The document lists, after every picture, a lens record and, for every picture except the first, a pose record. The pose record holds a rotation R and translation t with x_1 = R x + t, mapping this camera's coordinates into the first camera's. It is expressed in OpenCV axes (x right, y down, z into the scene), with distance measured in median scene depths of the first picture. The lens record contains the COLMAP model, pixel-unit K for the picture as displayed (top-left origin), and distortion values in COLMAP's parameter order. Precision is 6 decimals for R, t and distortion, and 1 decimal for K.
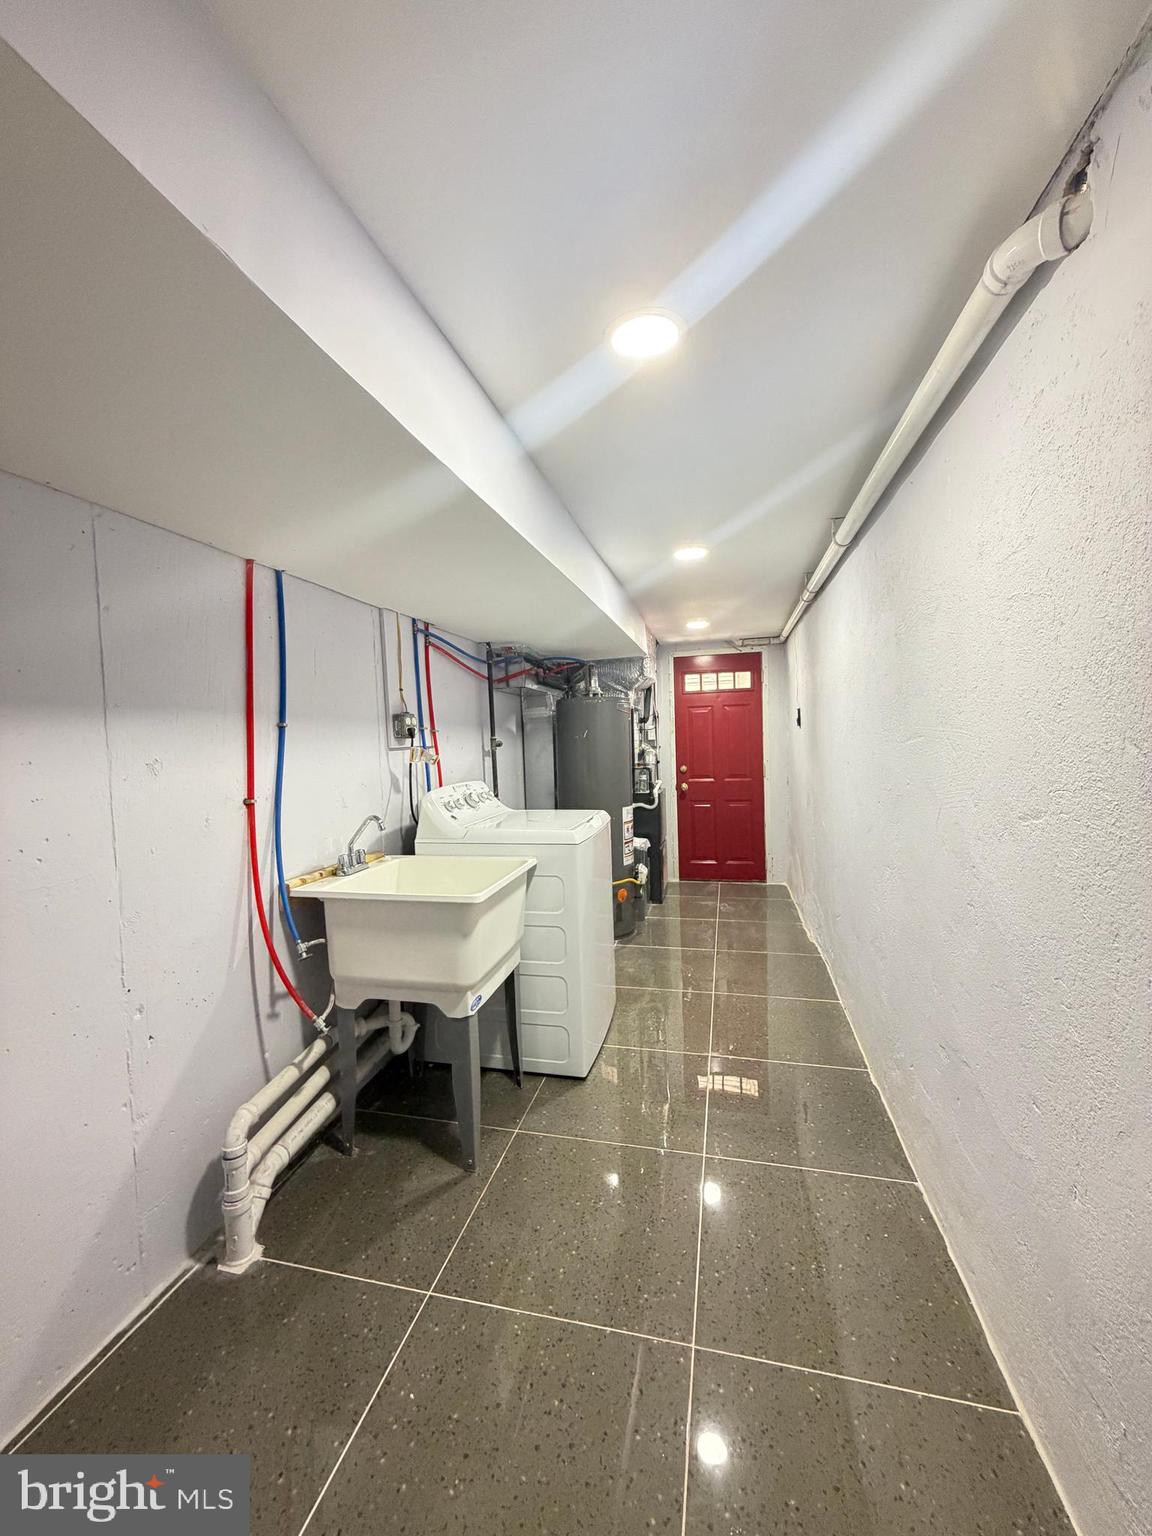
lens RADIAL K [[609.3, 0, 576.0], [0, 609.3, 768.0], [0, 0, 1]] dist [-0.001240, 0.000129]
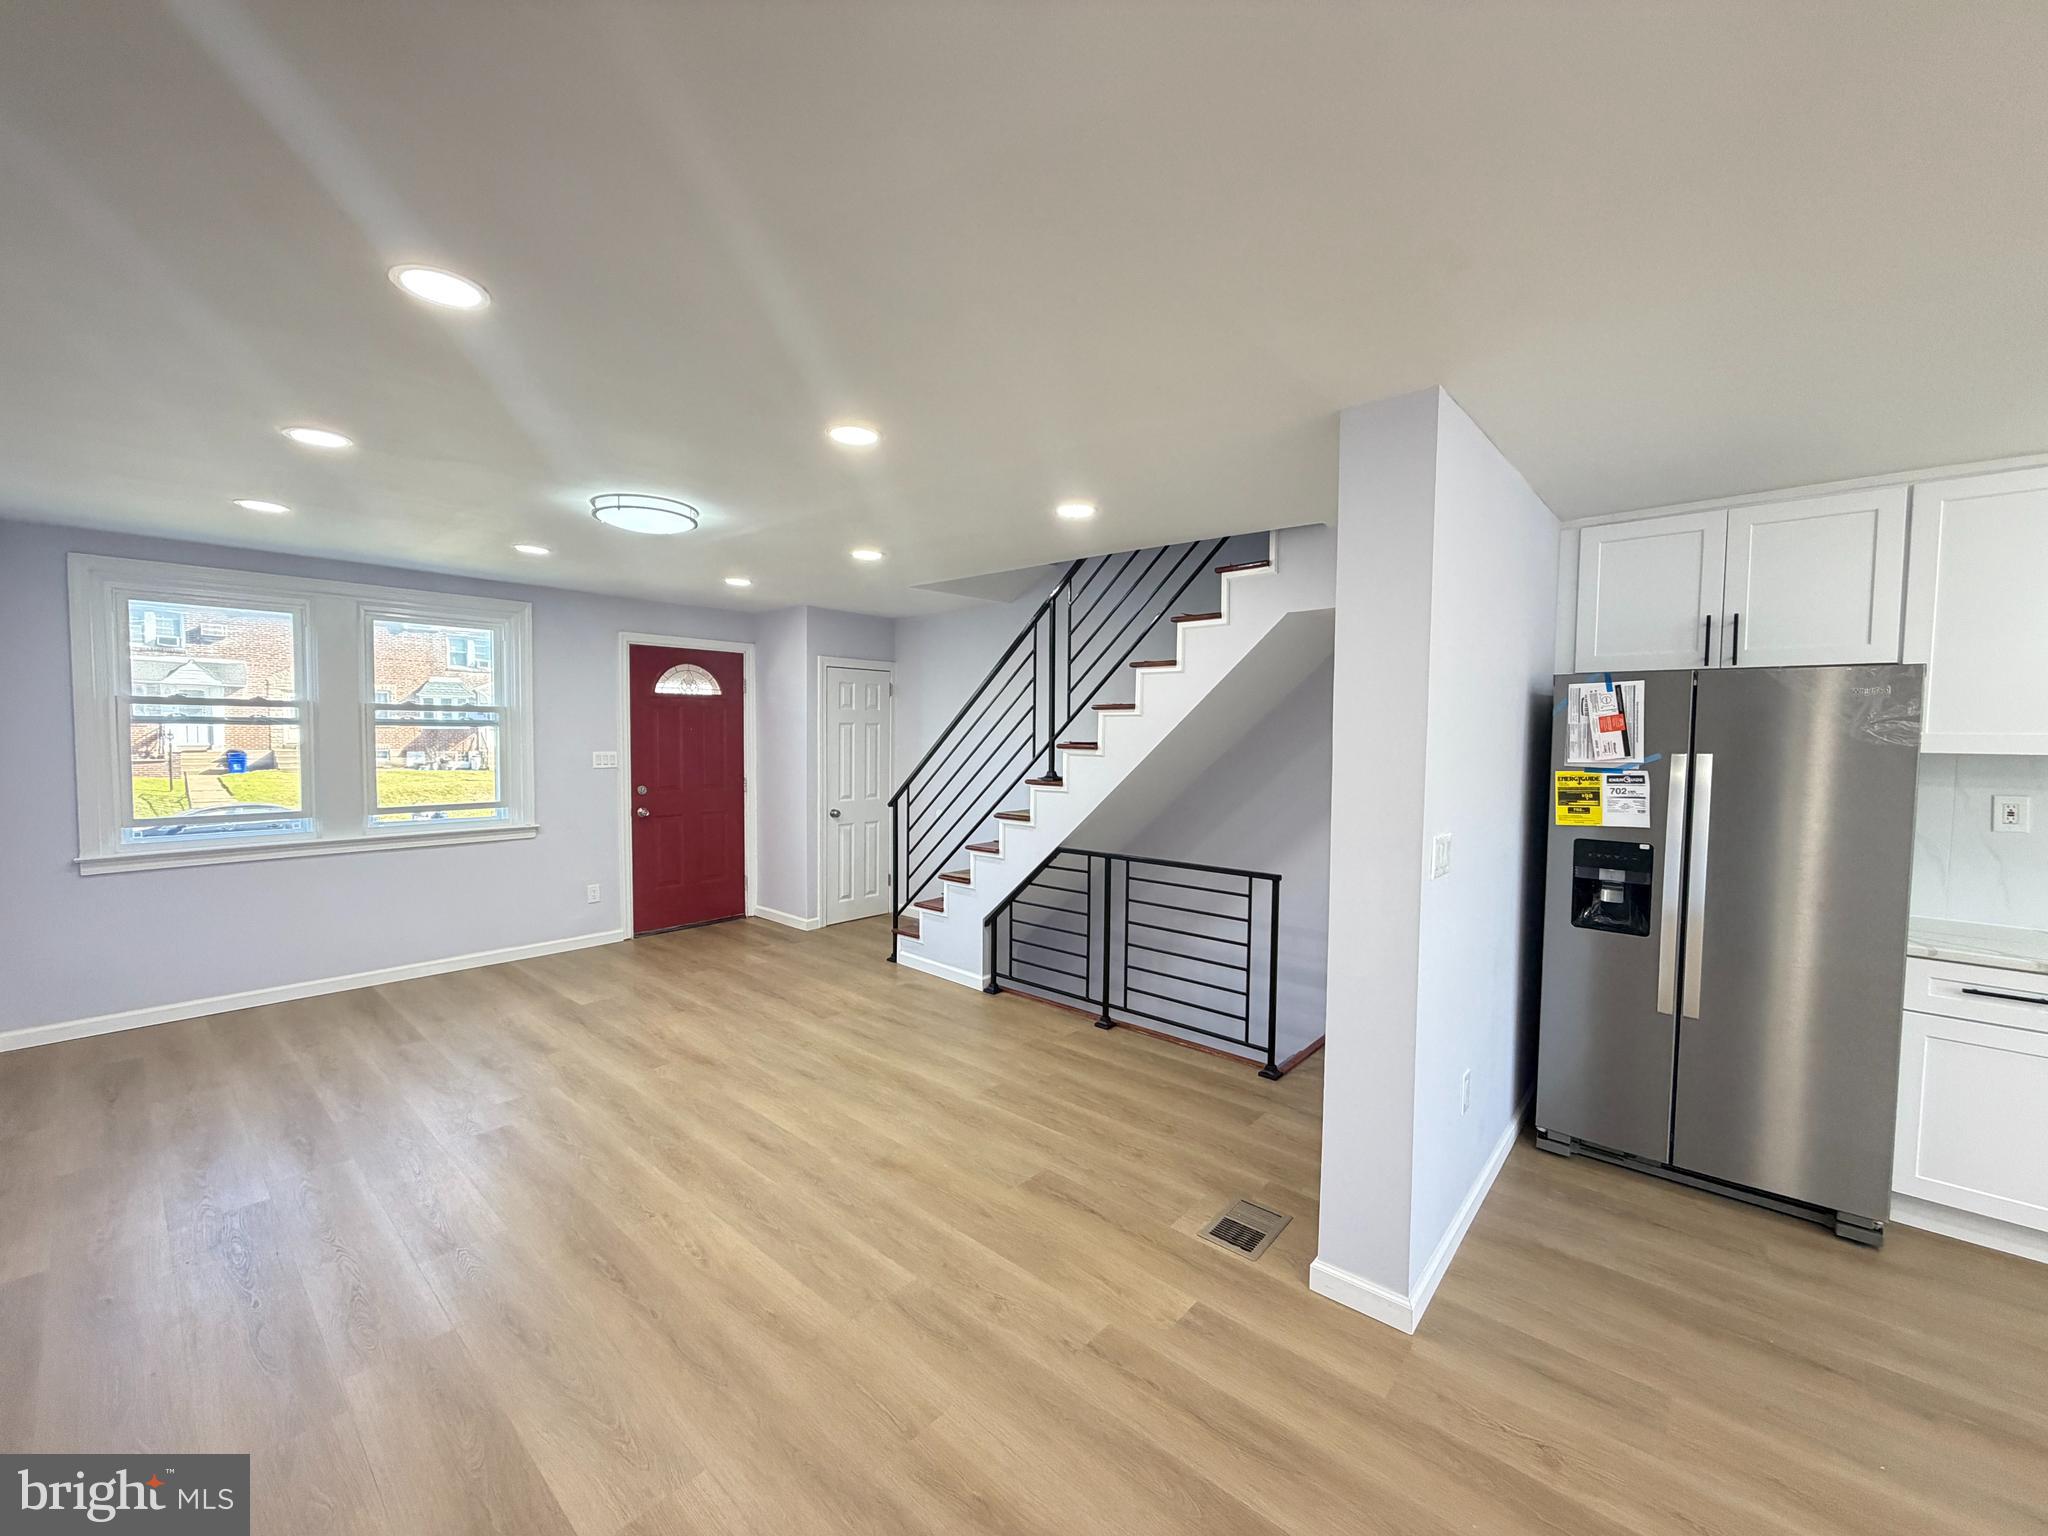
lens RADIAL K [[811.1, 0, 1016.9], [0, 811.1, 769.4], [0, 0, 1]] dist [0.001258, 0.000053]
pose [[0.463895, -0.009635, 0.885838, -0.553615], [0.023844, 0.999714, -0.001613, -0.012392], [-0.885569, 0.021870, 0.463992, 0.074722]]
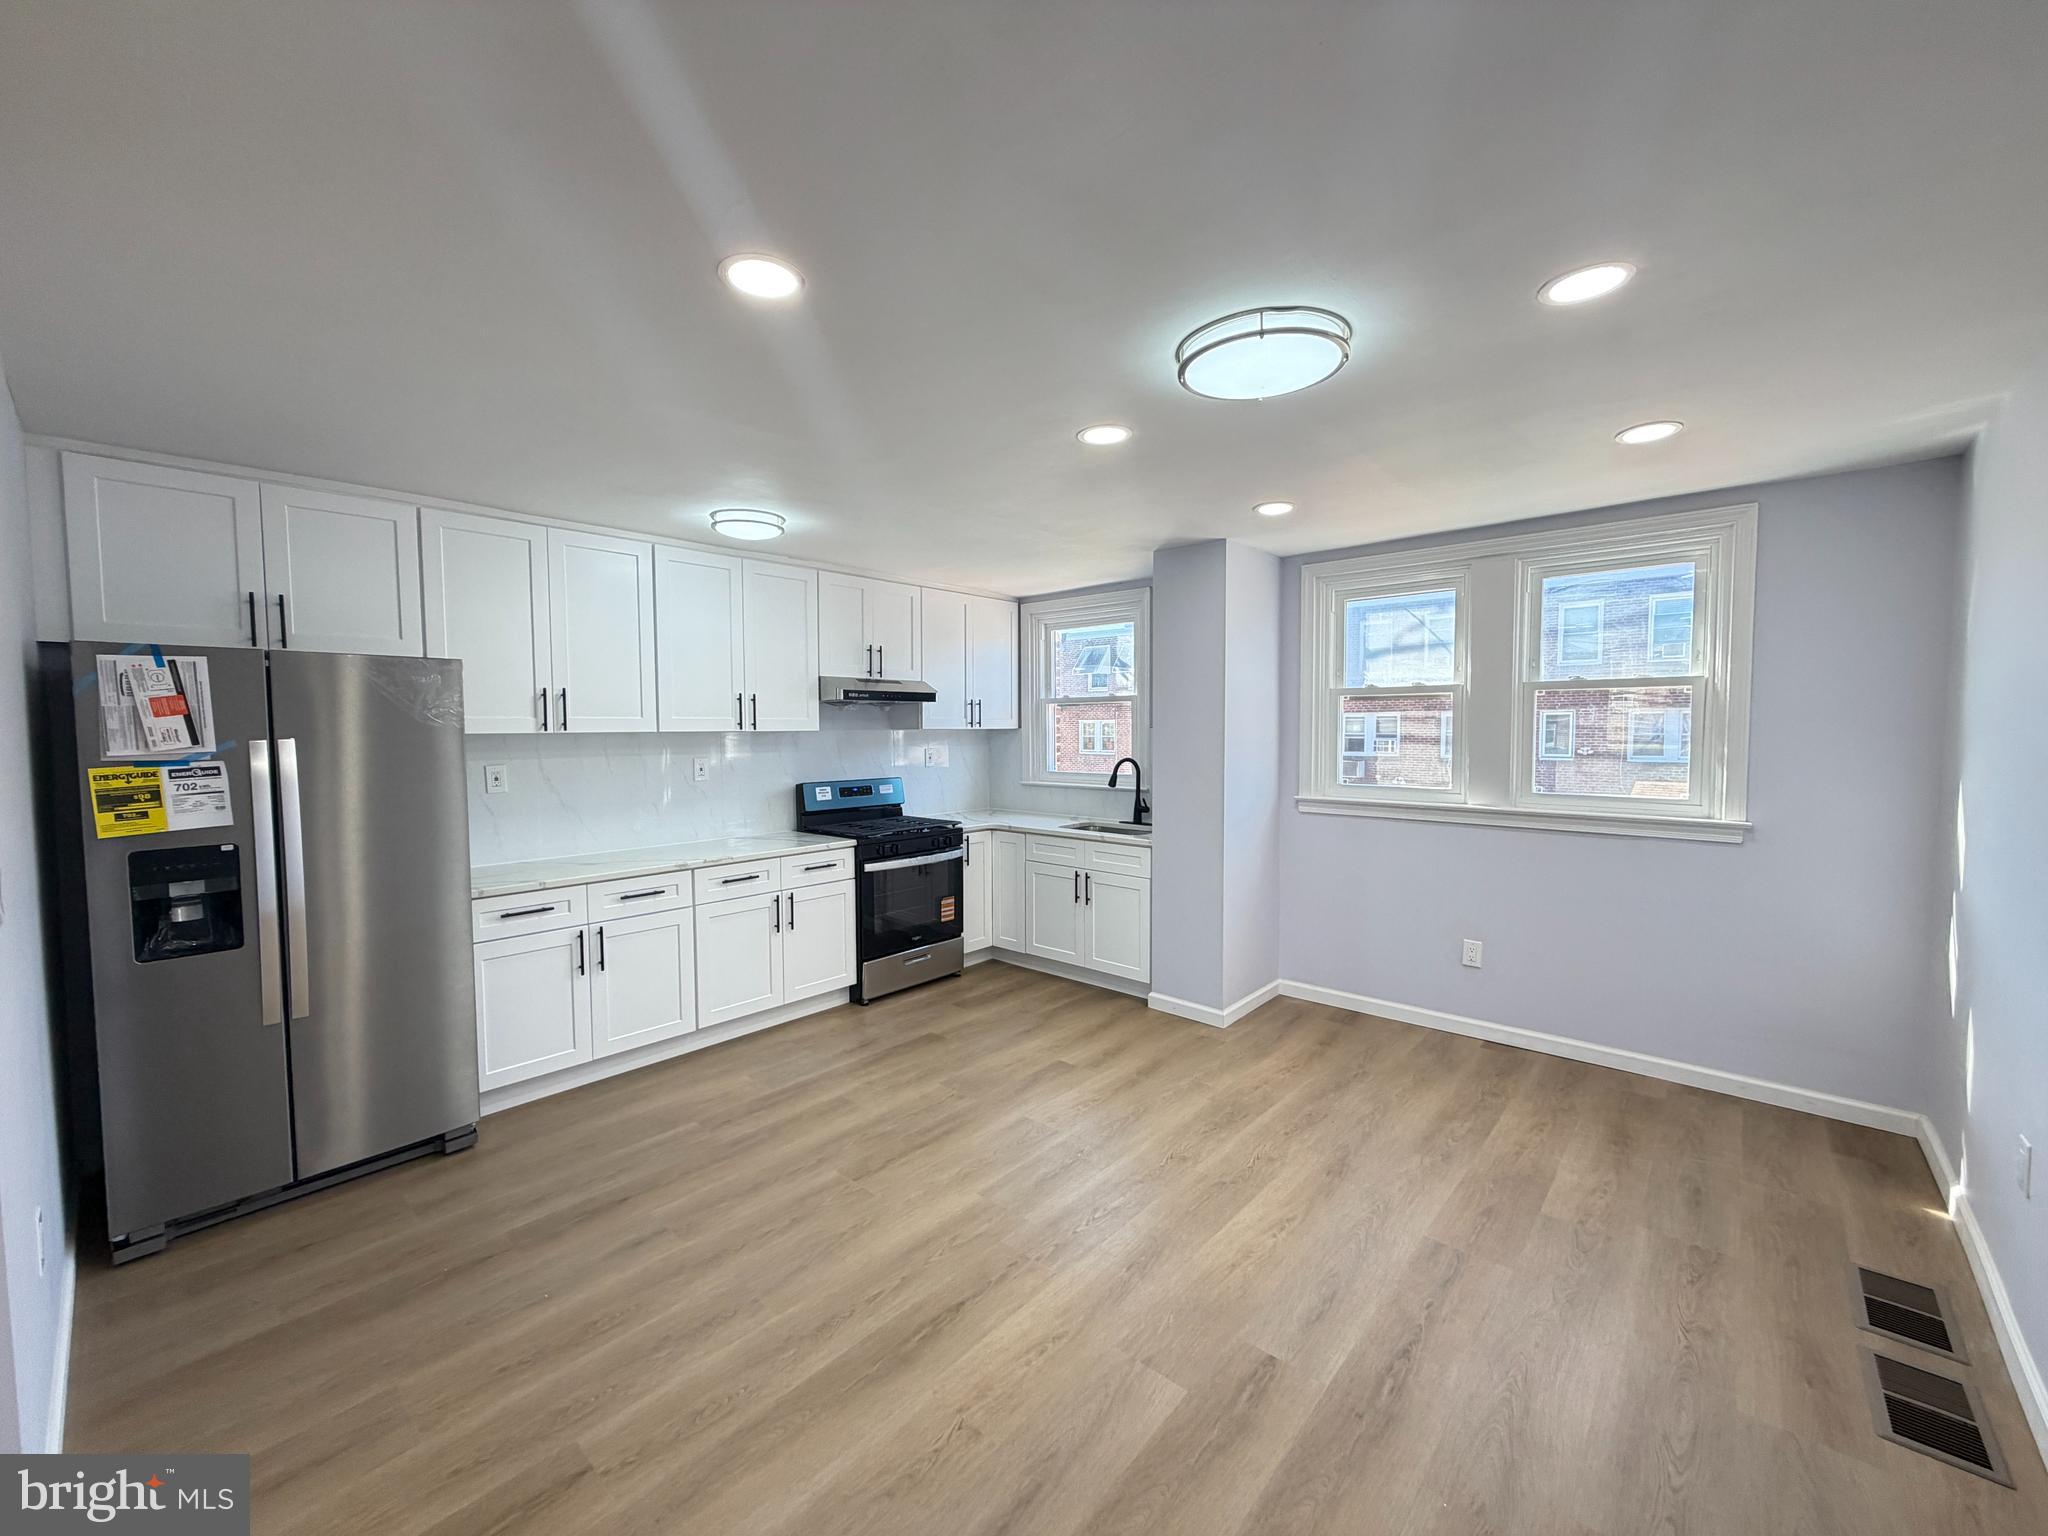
lens RADIAL K [[812.5, 0, 1017.8], [0, 812.5, 768.0], [0, 0, 1]] dist [-0.001240, 0.000129]
pose [[-0.879844, 0.012615, 0.475094, -0.513736], [0.059278, 0.994755, 0.083364, -0.010165], [-0.471550, 0.101510, -0.875977, 0.146051]]
